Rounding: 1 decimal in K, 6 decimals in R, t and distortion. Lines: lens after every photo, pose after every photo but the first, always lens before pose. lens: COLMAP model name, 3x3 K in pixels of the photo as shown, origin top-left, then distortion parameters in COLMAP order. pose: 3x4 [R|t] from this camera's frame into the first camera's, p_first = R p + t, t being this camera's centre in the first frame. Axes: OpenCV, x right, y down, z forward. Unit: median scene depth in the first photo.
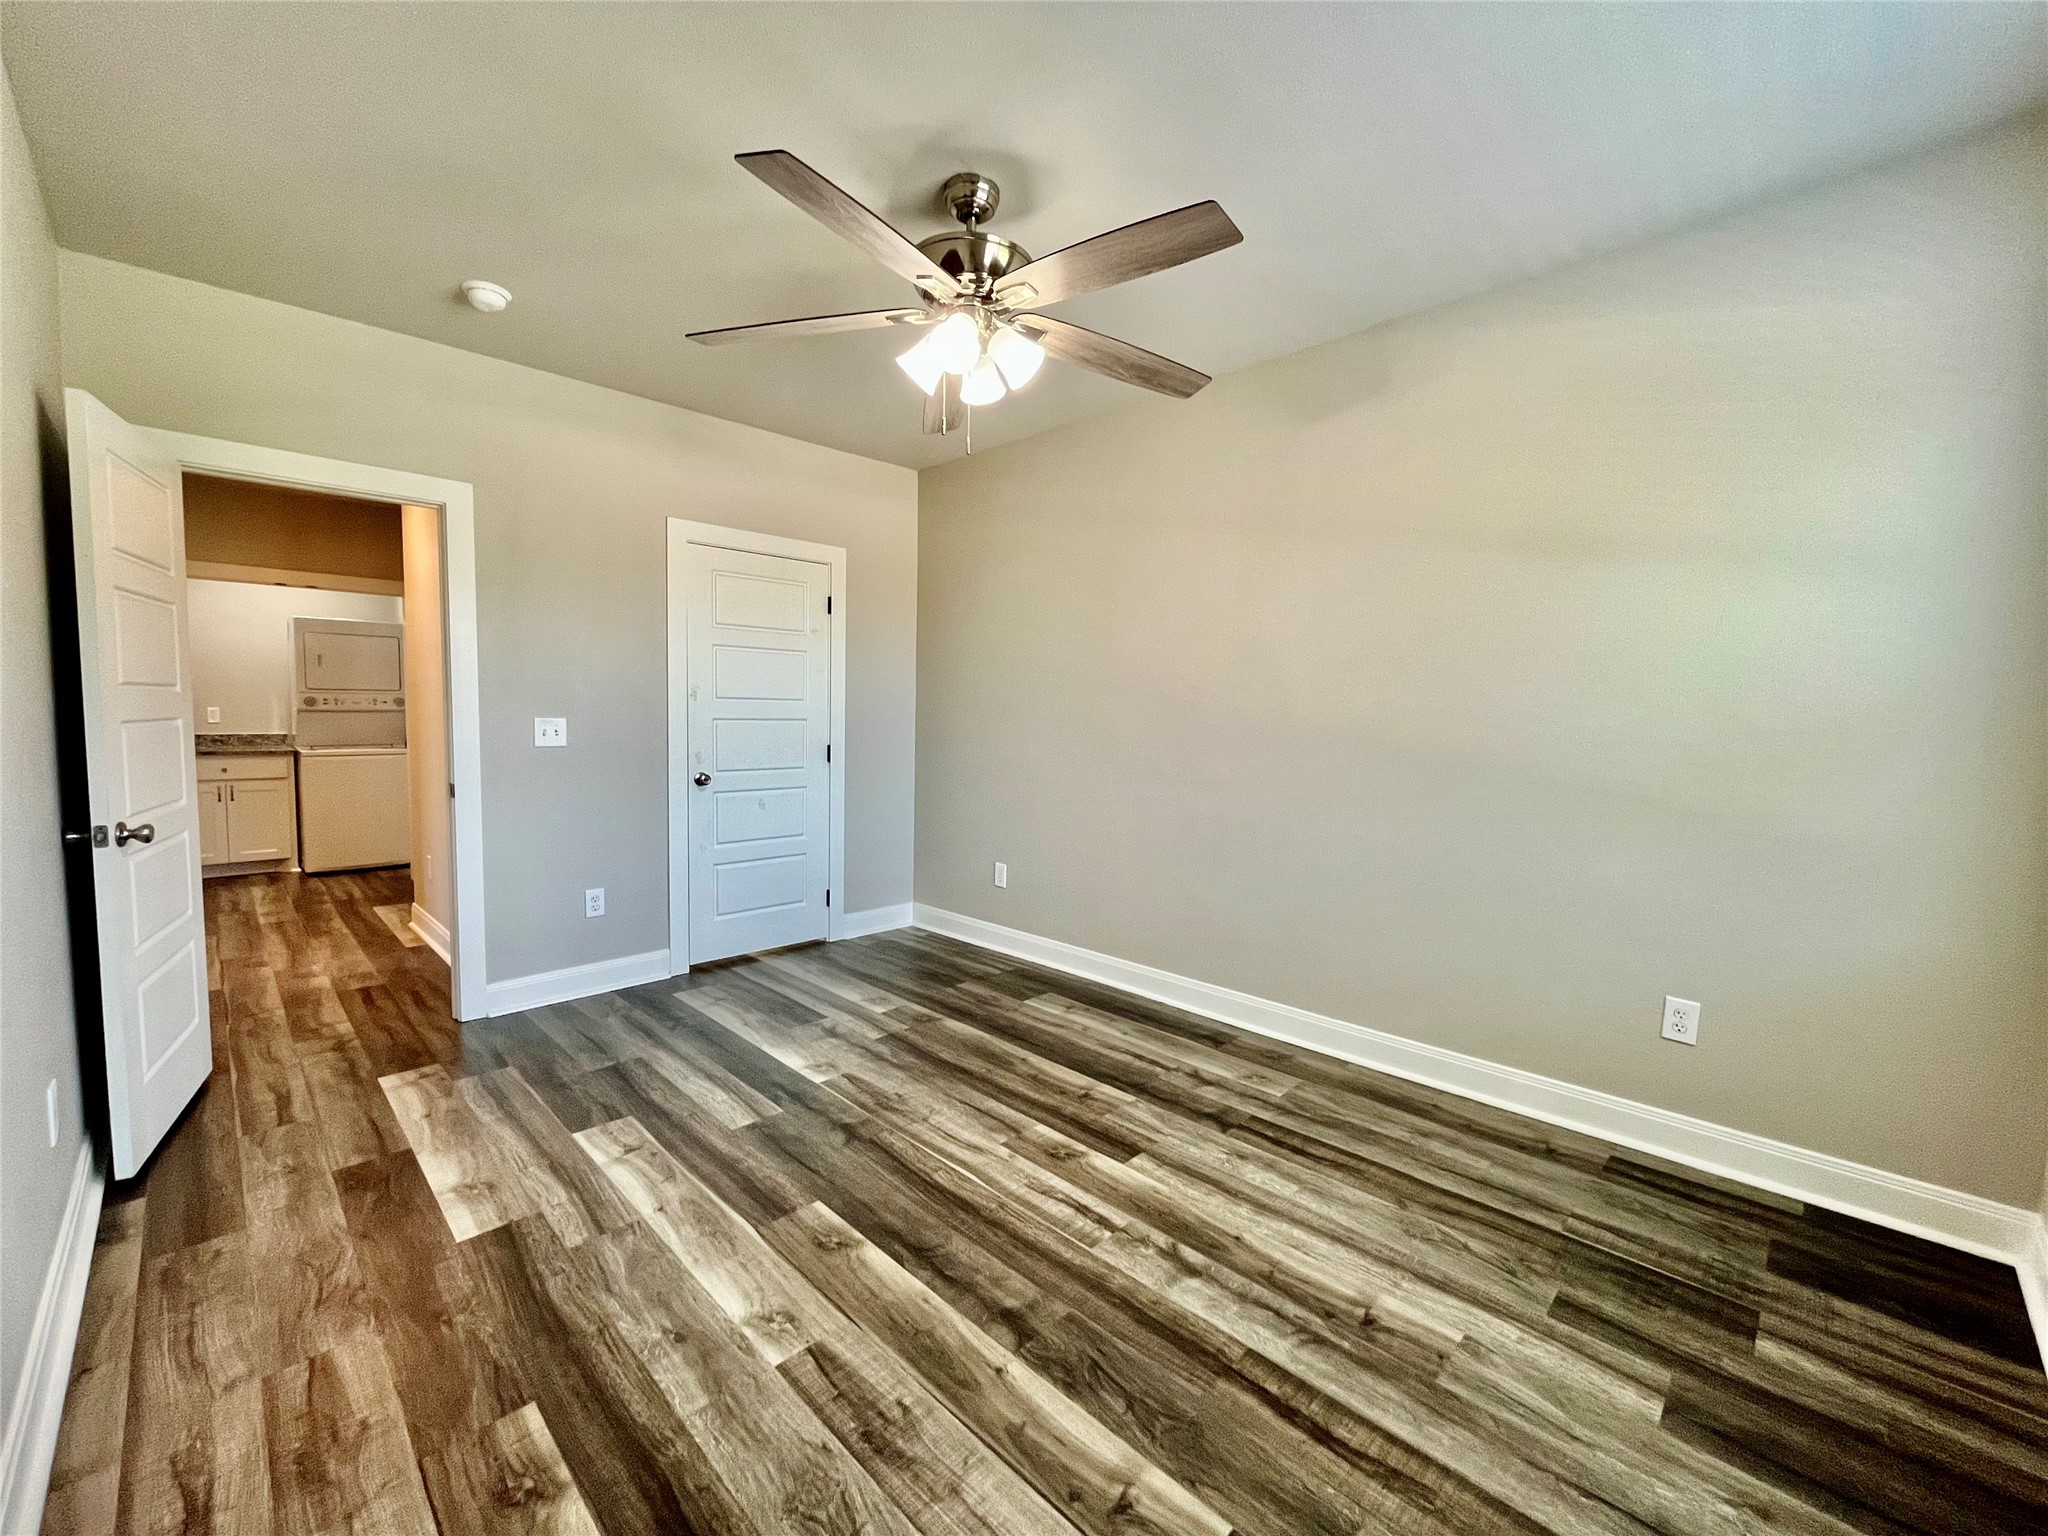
lens RADIAL K [[836.1, 0, 1025.4], [0, 836.1, 760.3], [0, 0, 1]] dist [-0.003422, 0.000452]
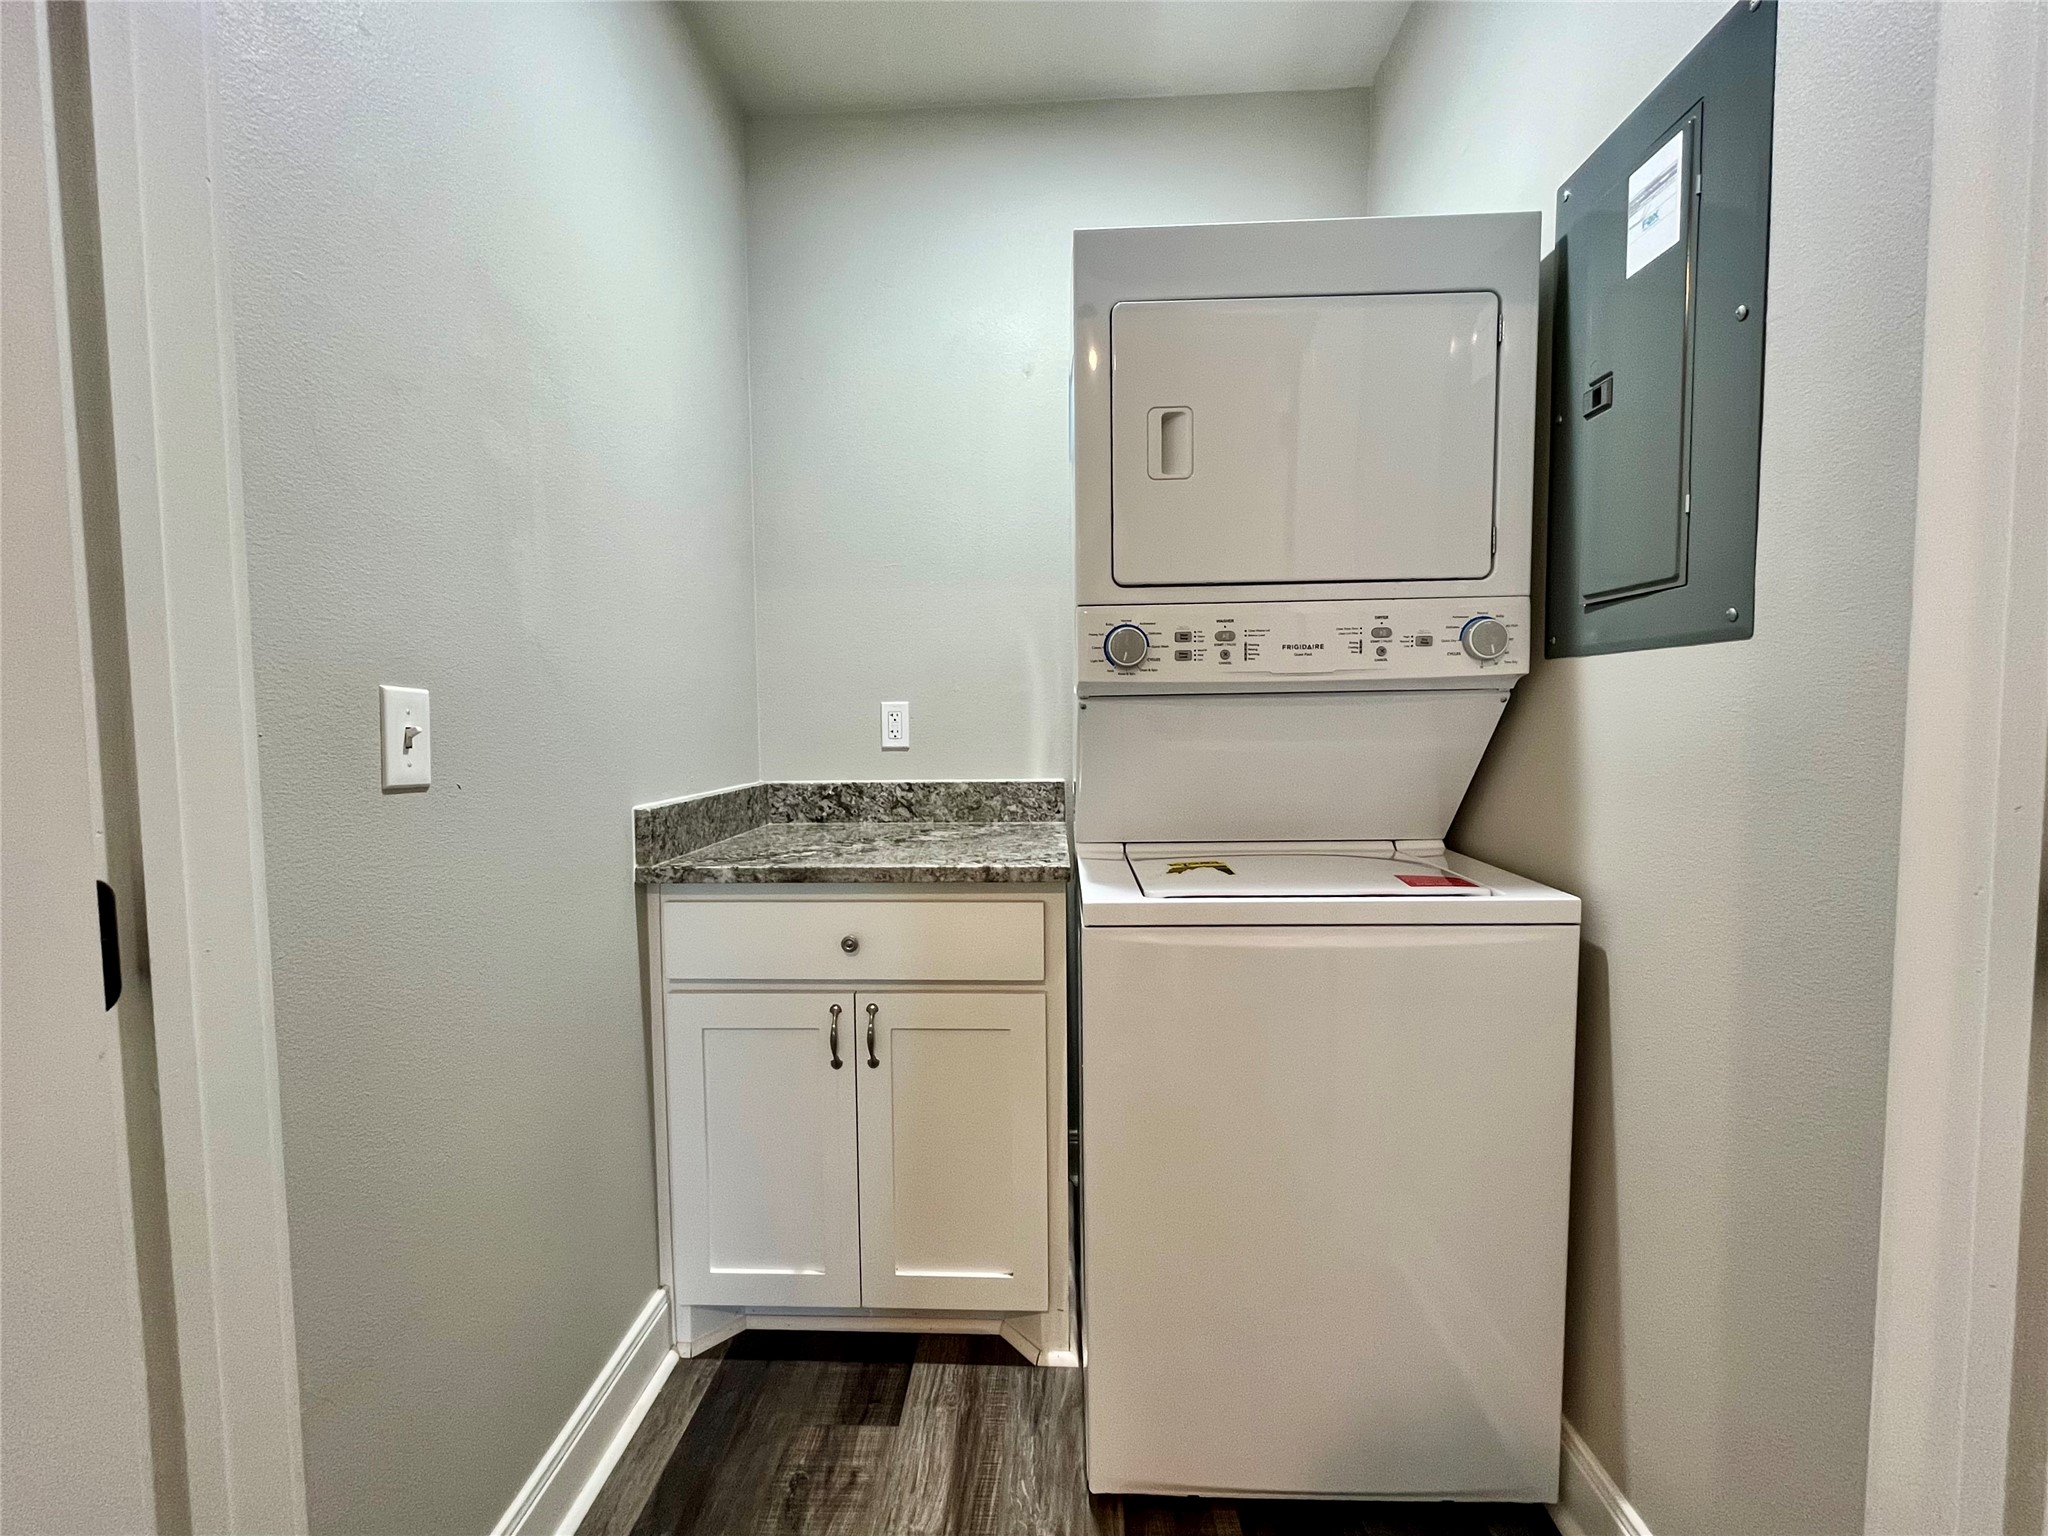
lens RADIAL K [[836.1, 0, 1022.9], [0, 836.1, 768.7], [0, 0, 1]] dist [-0.003422, 0.000452]
pose [[0.678726, 0.018700, -0.734153, -0.718712], [-0.022255, 0.999740, 0.004890, -0.040759], [0.734054, 0.013020, 0.678966, 0.837494]]
